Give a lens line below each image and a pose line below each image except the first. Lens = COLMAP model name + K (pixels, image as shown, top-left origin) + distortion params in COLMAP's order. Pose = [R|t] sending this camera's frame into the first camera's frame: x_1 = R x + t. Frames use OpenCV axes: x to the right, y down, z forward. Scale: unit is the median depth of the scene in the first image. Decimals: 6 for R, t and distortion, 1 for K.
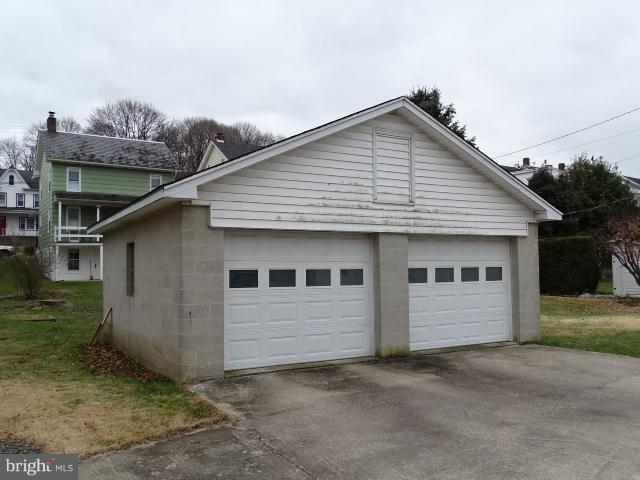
lens RADIAL K [[557.9, 0, 320.0], [0, 557.9, 240.0], [0, 0, 1]] dist [0.004405, 0.001112]
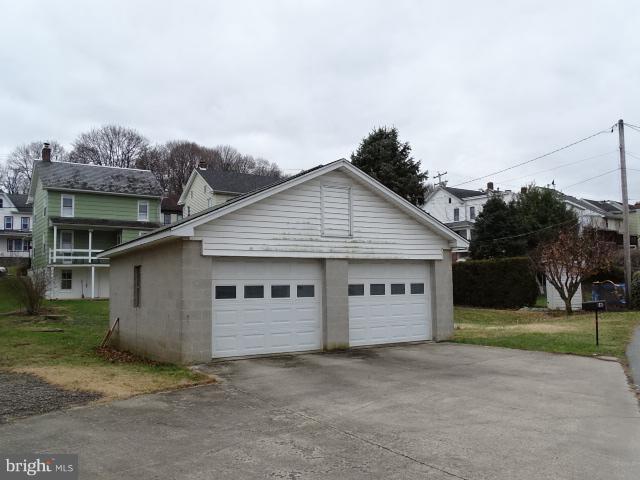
lens RADIAL K [[557.9, 0, 320.0], [0, 557.9, 240.0], [0, 0, 1]] dist [0.004405, 0.001112]
pose [[0.999405, -0.001754, 0.034455, 0.039840], [0.002929, 0.999415, -0.034076, -0.009912], [-0.034376, 0.034157, 0.998825, -0.318171]]
